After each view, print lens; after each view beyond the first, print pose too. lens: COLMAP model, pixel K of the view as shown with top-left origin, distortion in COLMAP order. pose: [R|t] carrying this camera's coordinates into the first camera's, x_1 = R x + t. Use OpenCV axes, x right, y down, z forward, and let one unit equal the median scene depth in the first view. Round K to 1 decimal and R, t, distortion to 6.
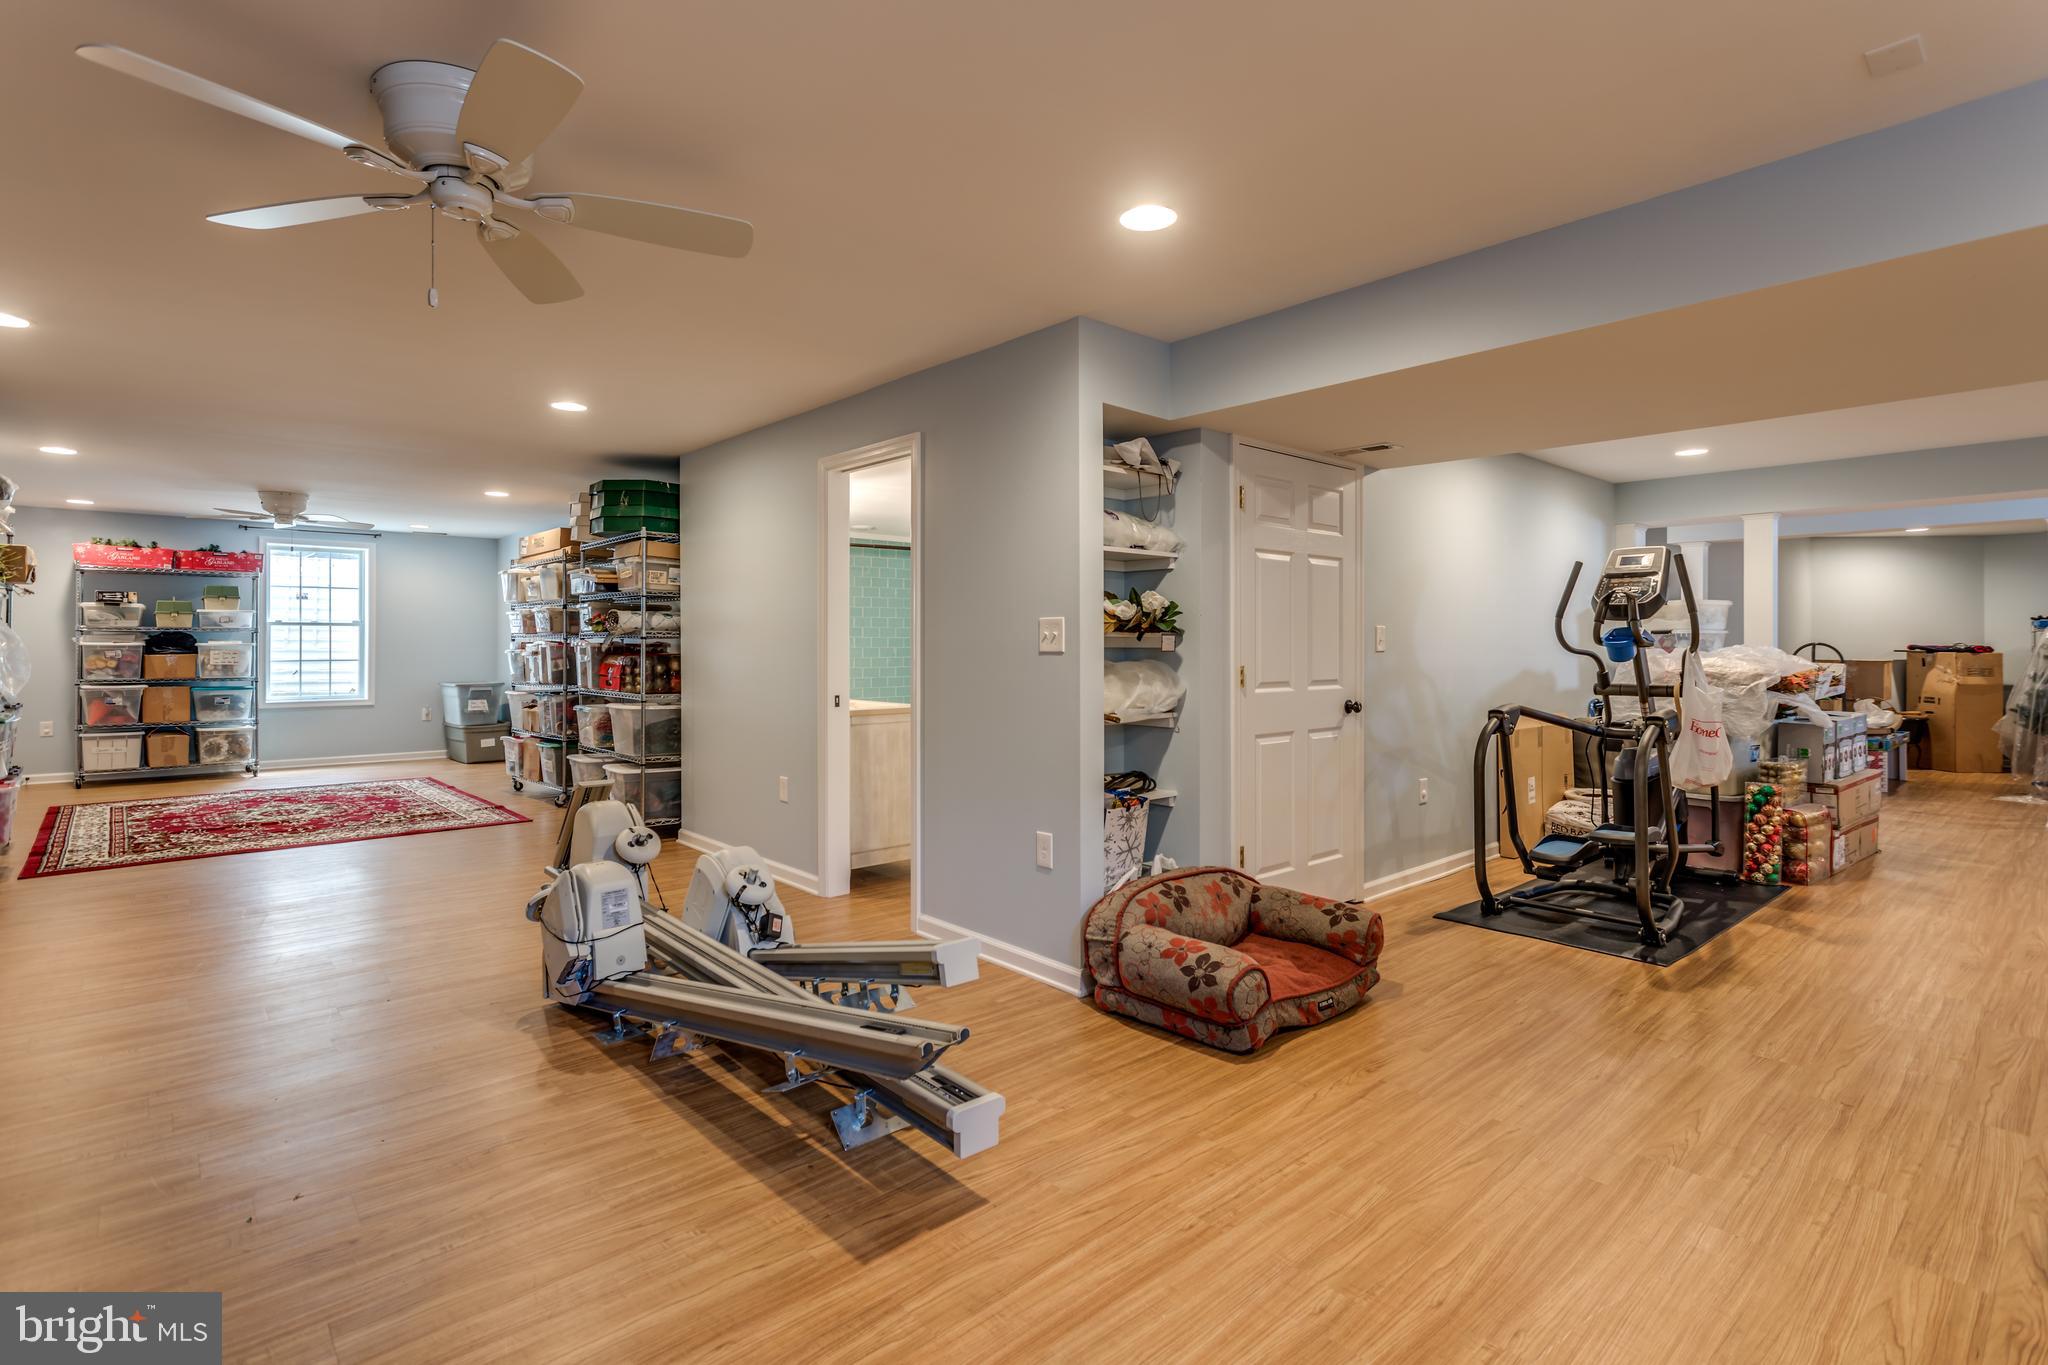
lens RADIAL K [[975.2, 0, 1021.0], [0, 975.2, 647.0], [0, 0, 1]] dist [0.004972, 0.000981]
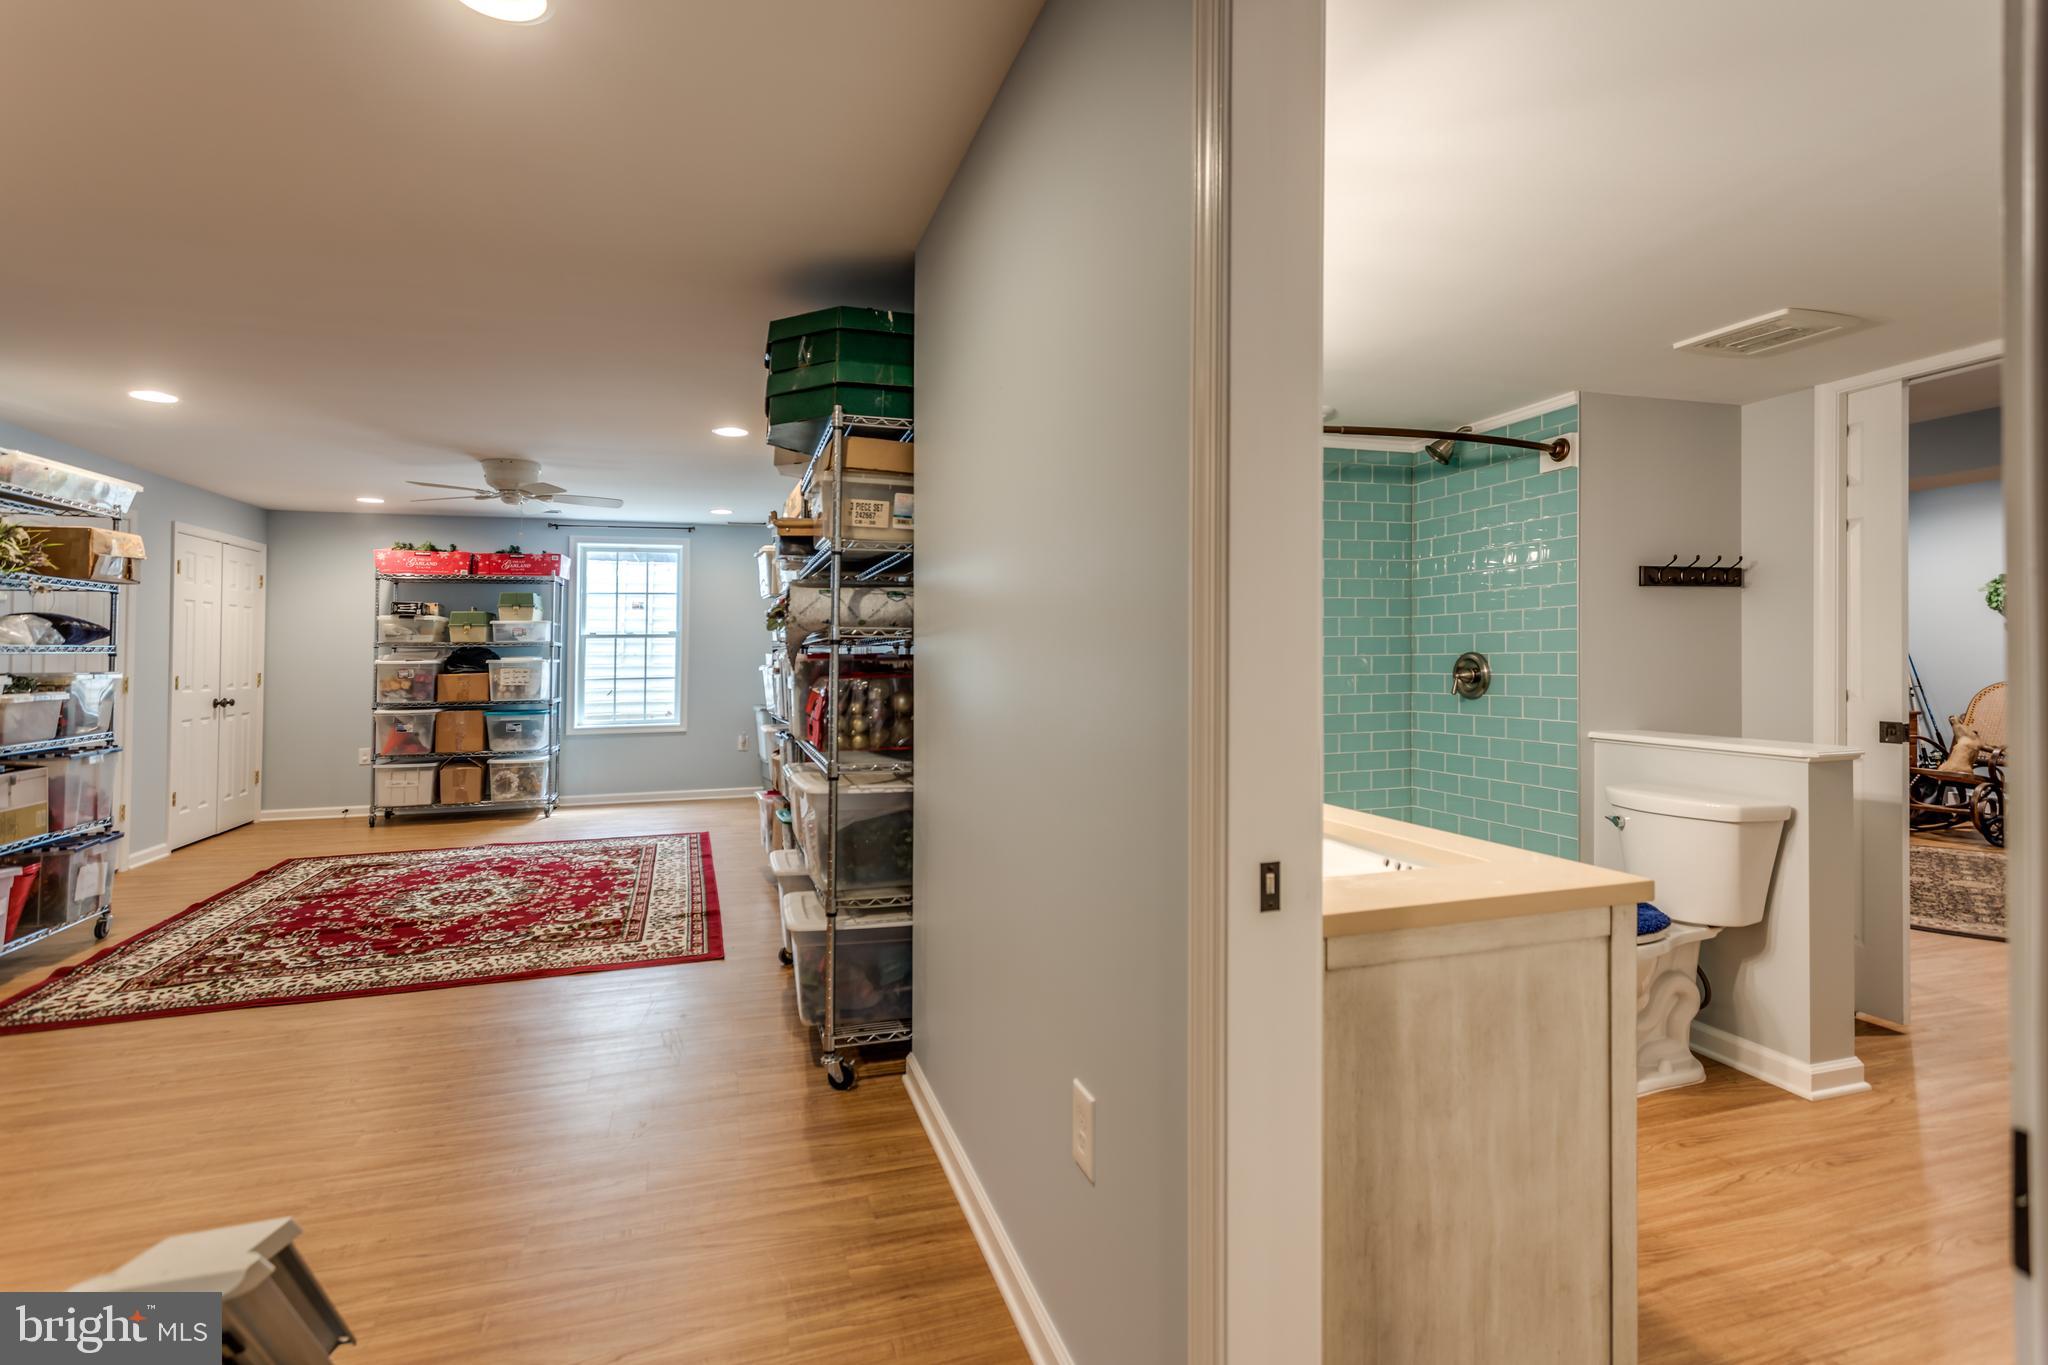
lens RADIAL K [[945.0, 0, 1037.1], [0, 945.0, 617.9], [0, 0, 1]] dist [0.008016, -0.000178]
pose [[0.924870, -0.027510, -0.379287, -0.081863], [0.012413, 0.999032, -0.042190, 0.000110], [0.380080, 0.034312, 0.924317, 0.412469]]
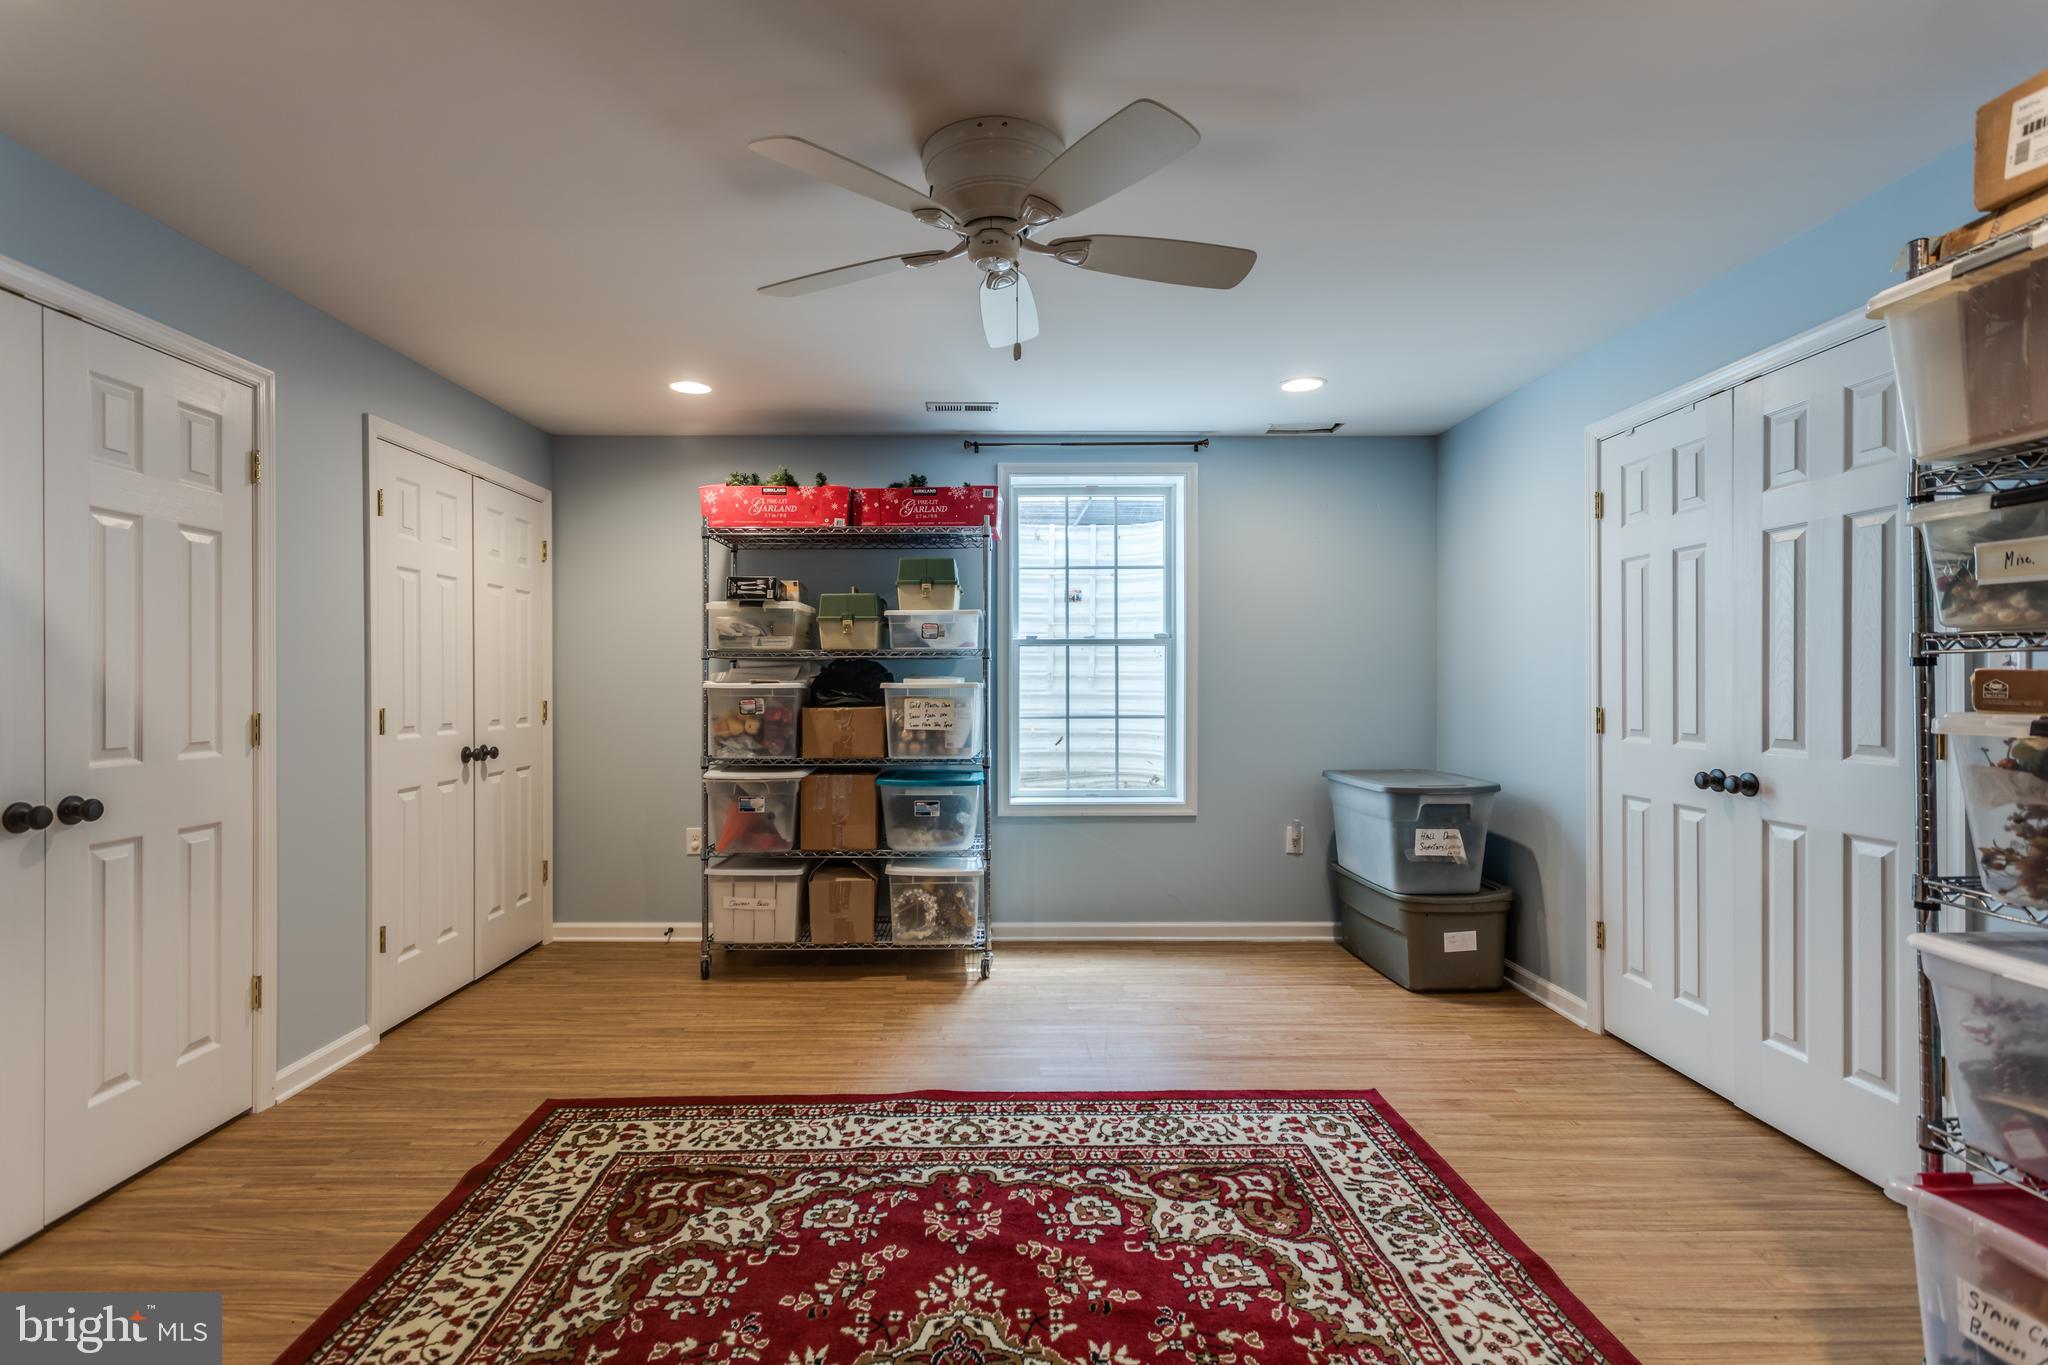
lens RADIAL K [[971.0, 0, 1024.0], [0, 971.0, 682.5], [0, 0, 1]] dist [0.009677, 0.000845]
pose [[0.765832, -0.004359, -0.643026, -0.493724], [0.004545, 0.999989, -0.001366, -0.003224], [0.643025, -0.001876, 0.765843, 0.687764]]
